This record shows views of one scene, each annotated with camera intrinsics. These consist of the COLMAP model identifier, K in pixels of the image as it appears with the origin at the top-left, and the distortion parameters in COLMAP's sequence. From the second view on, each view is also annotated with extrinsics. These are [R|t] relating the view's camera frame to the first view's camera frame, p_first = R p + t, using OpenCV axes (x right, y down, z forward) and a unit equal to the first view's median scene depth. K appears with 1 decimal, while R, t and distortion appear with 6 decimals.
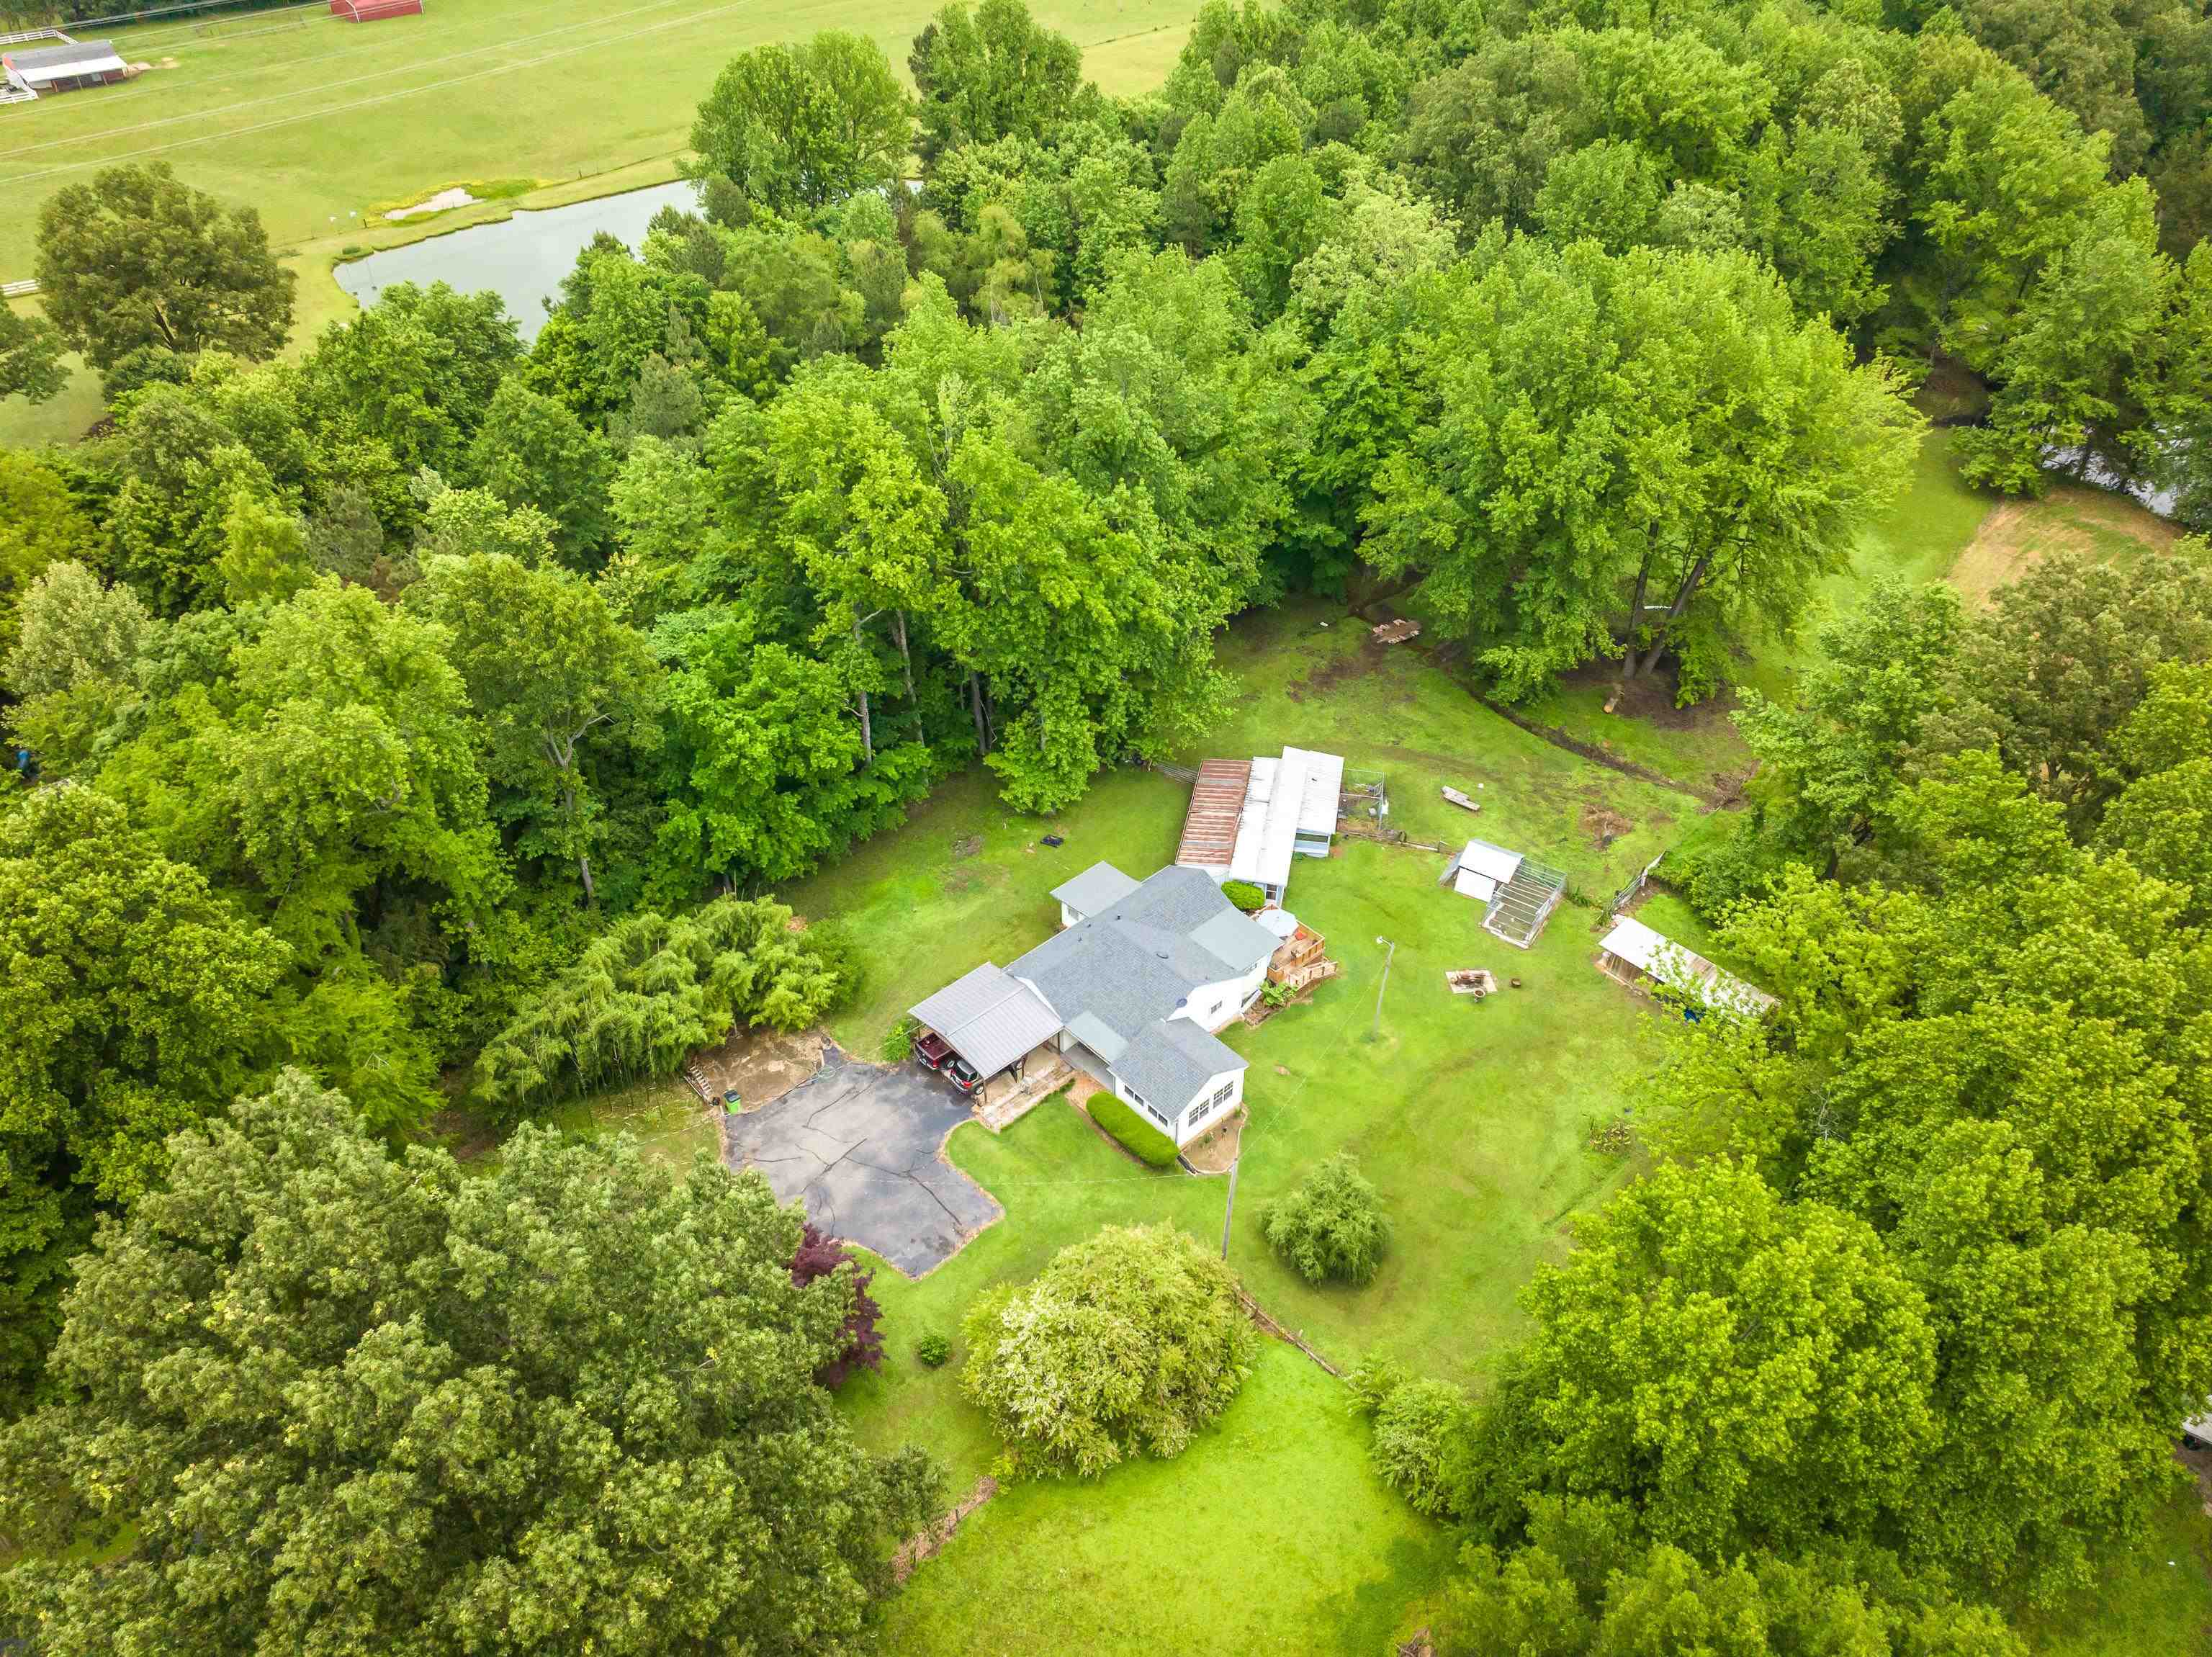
lens RADIAL K [[1556.6, 0, 1111.6], [0, 1556.6, 822.3], [0, 0, 1]] dist [-0.036501, 0.024408]
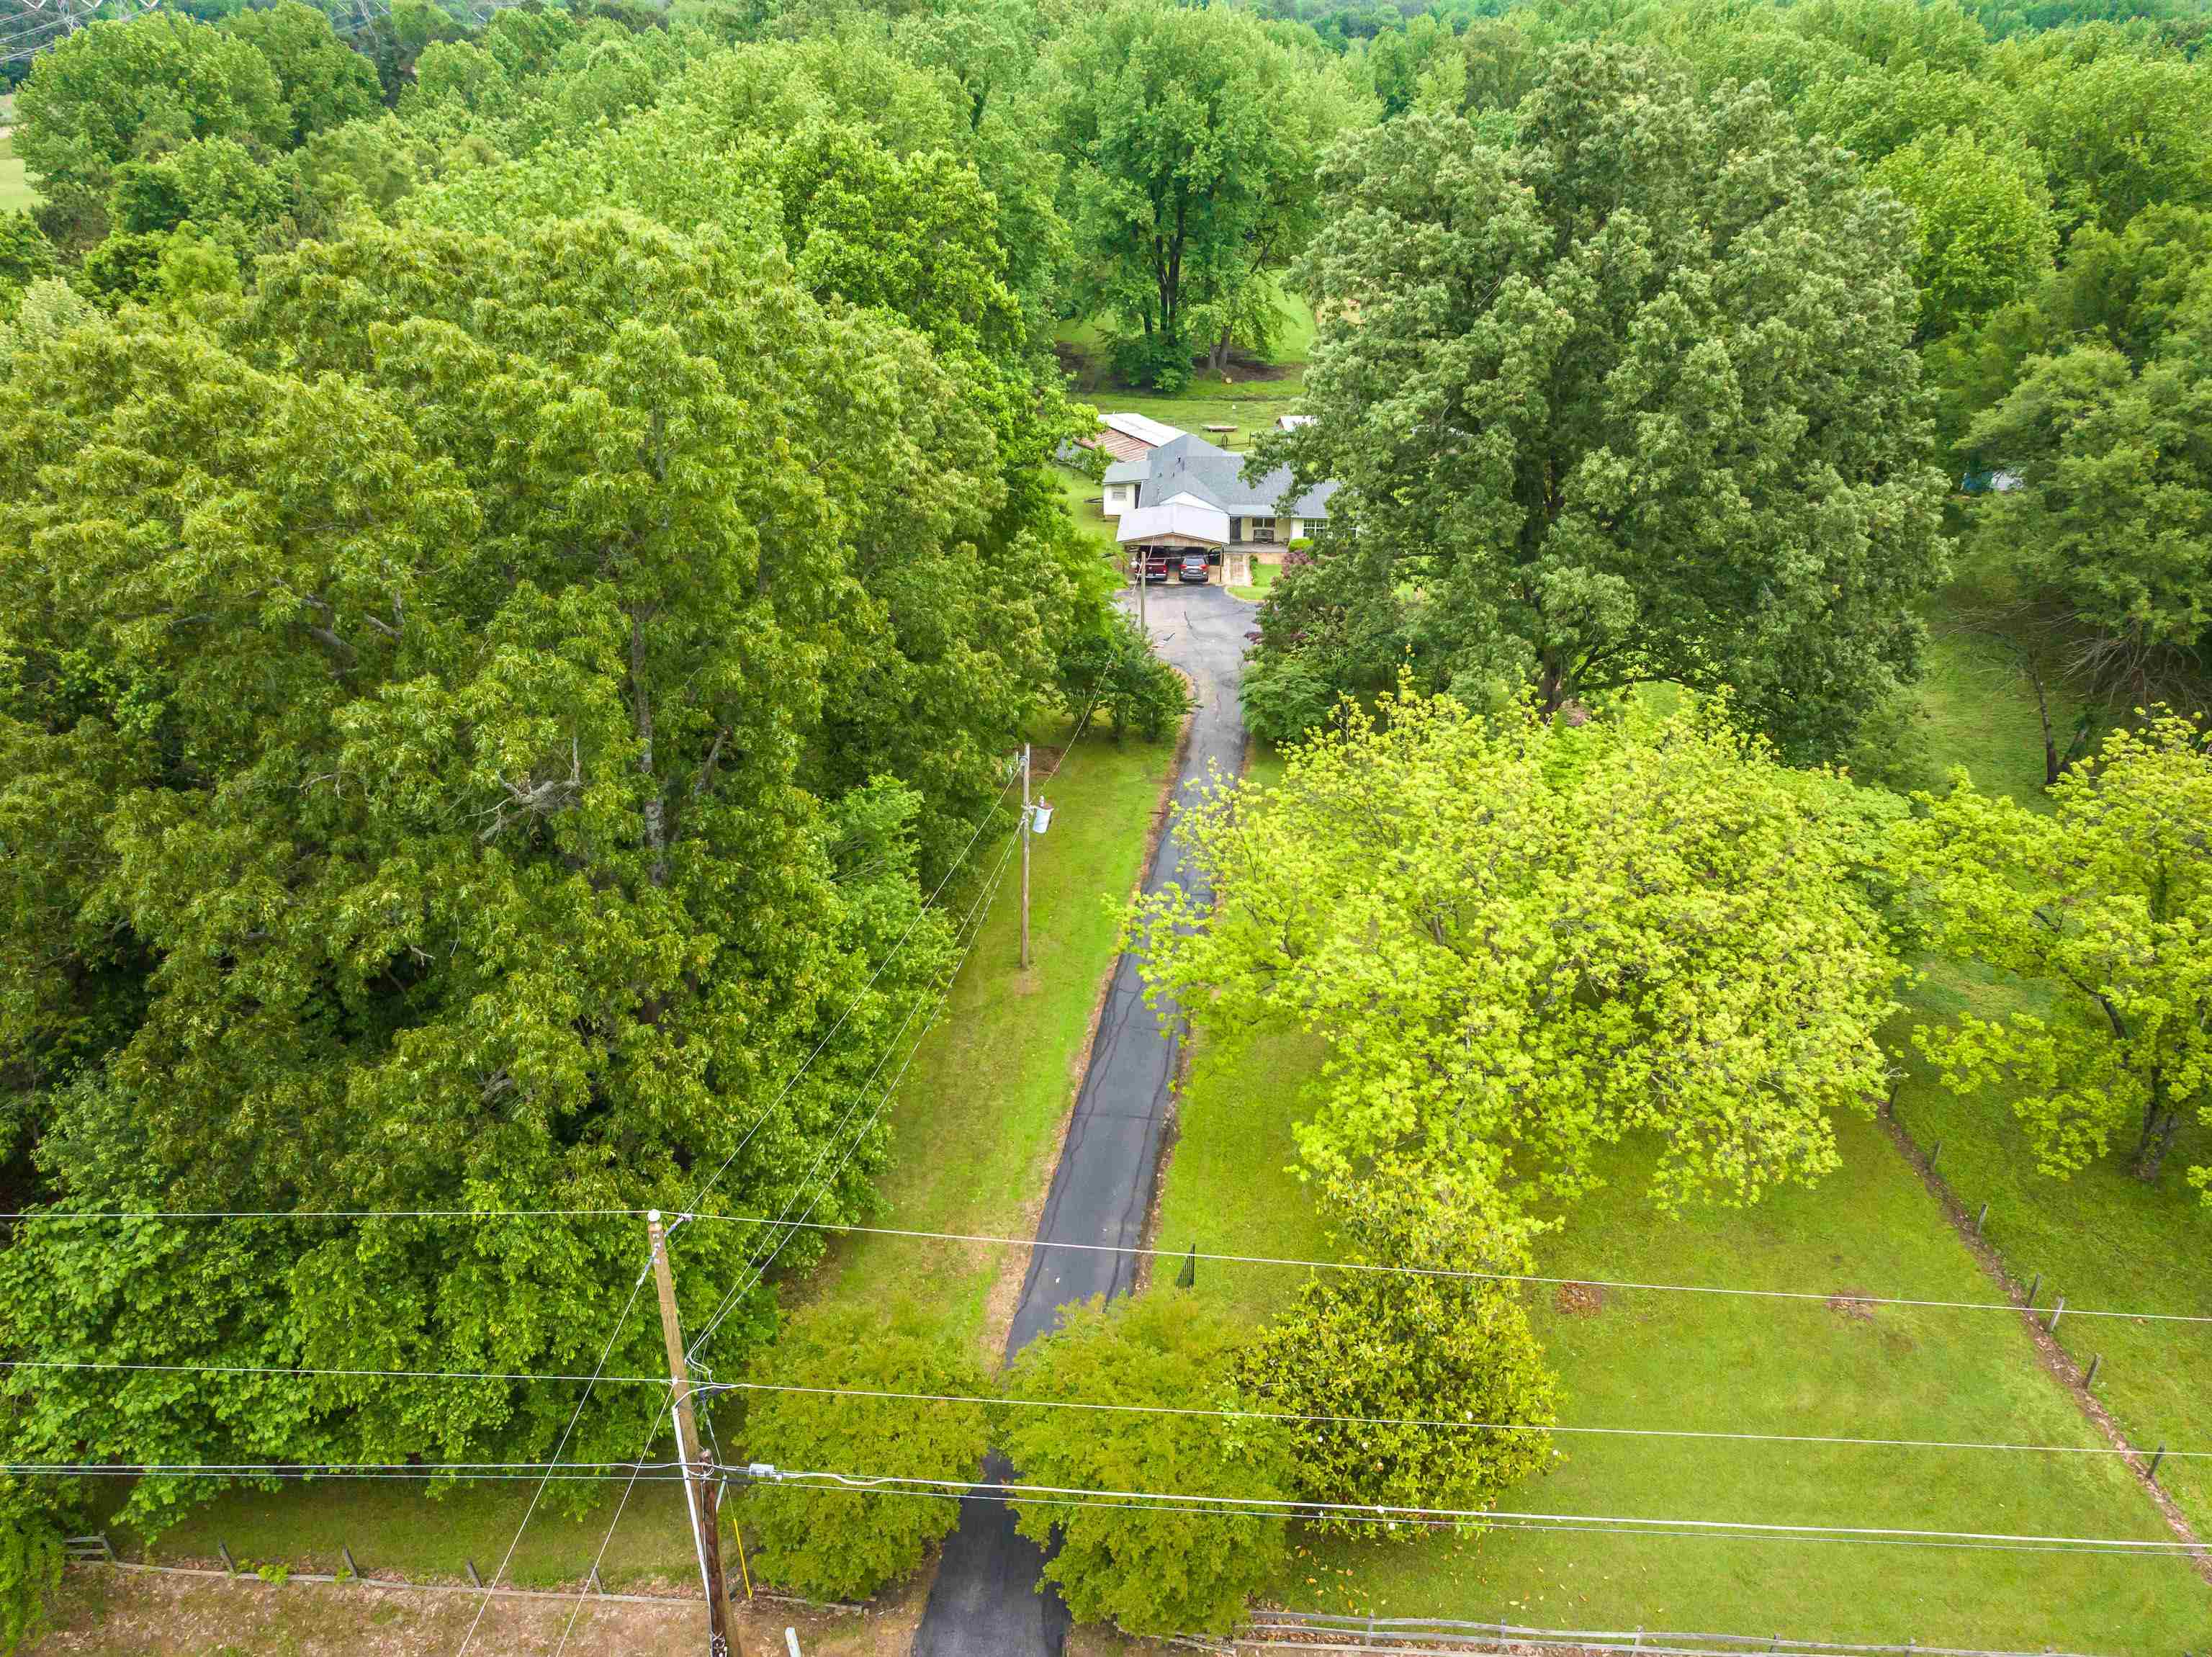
lens RADIAL K [[1556.6, 0, 1111.6], [0, 1556.6, 822.3], [0, 0, 1]] dist [-0.036501, 0.024408]
pose [[0.728511, -0.335564, 0.597217, -0.767978], [0.433258, 0.900995, -0.022257, 0.291985], [-0.530621, 0.274964, 0.801771, 0.168090]]
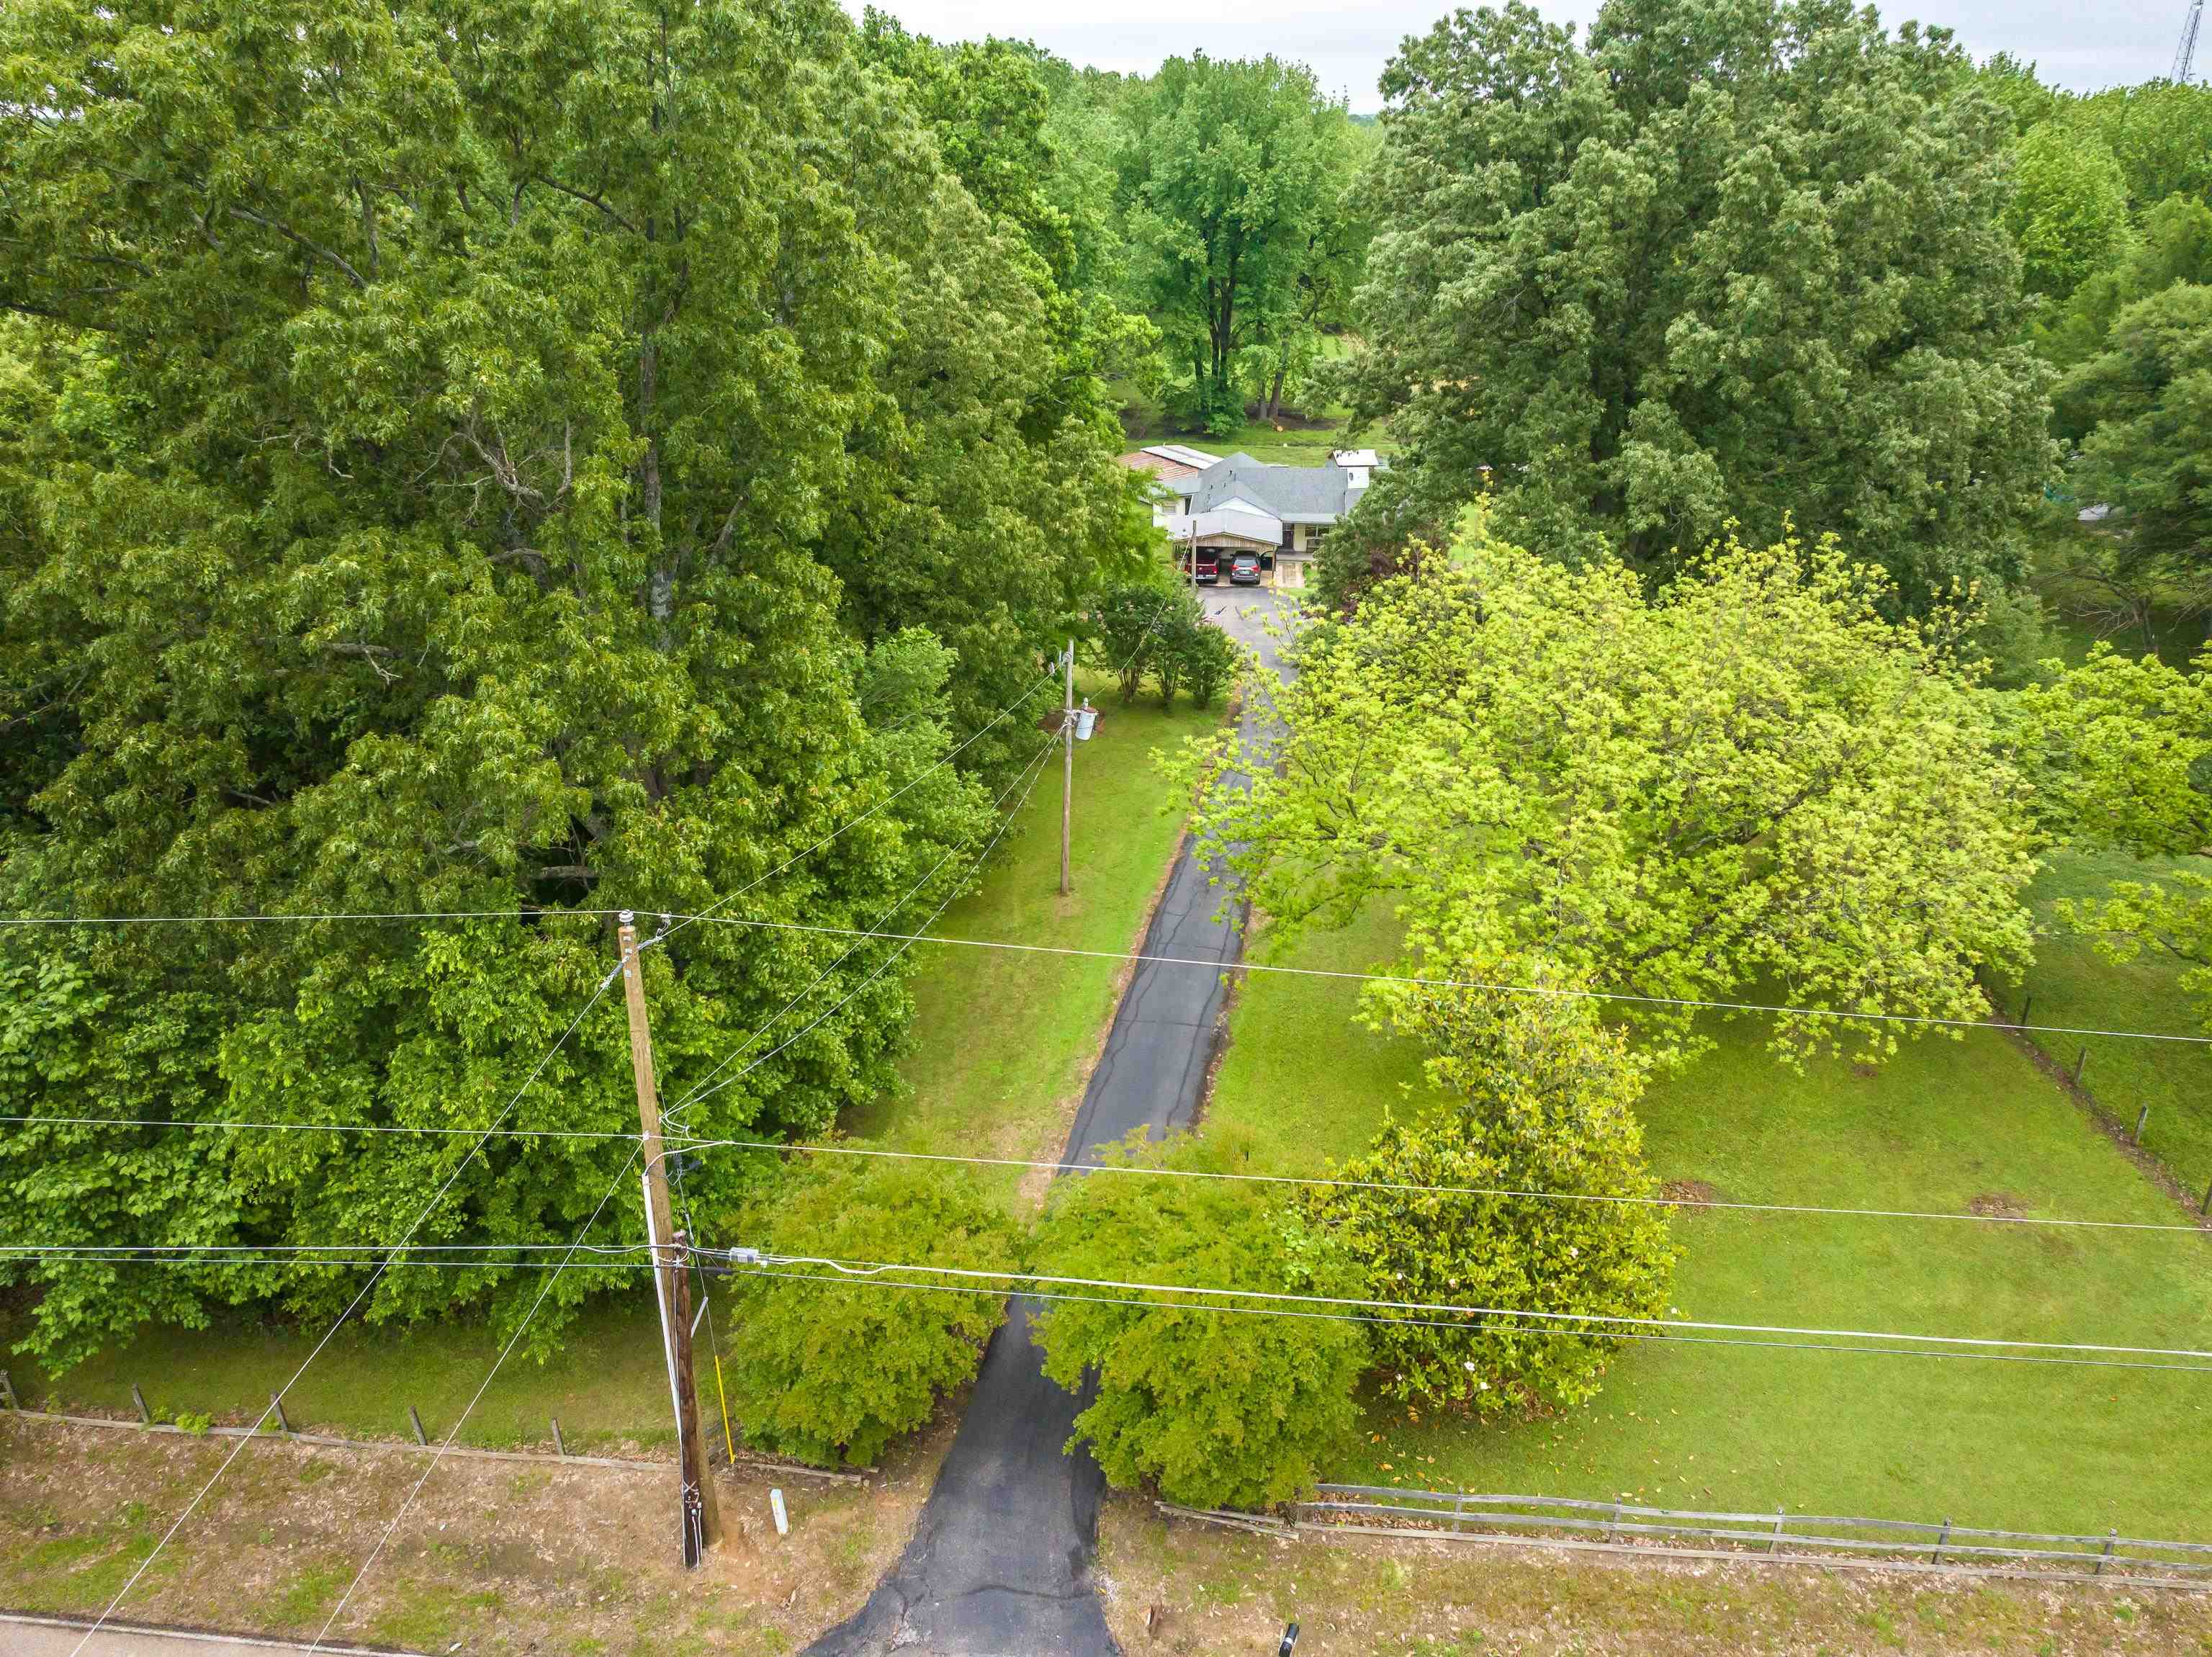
lens RADIAL K [[1556.6, 0, 1111.6], [0, 1556.6, 822.3], [0, 0, 1]] dist [-0.036501, 0.024408]
pose [[0.749564, -0.279315, 0.600114, -0.768482], [0.419443, 0.901784, -0.104176, 0.353445], [-0.512075, 0.329800, 0.793102, 0.219141]]
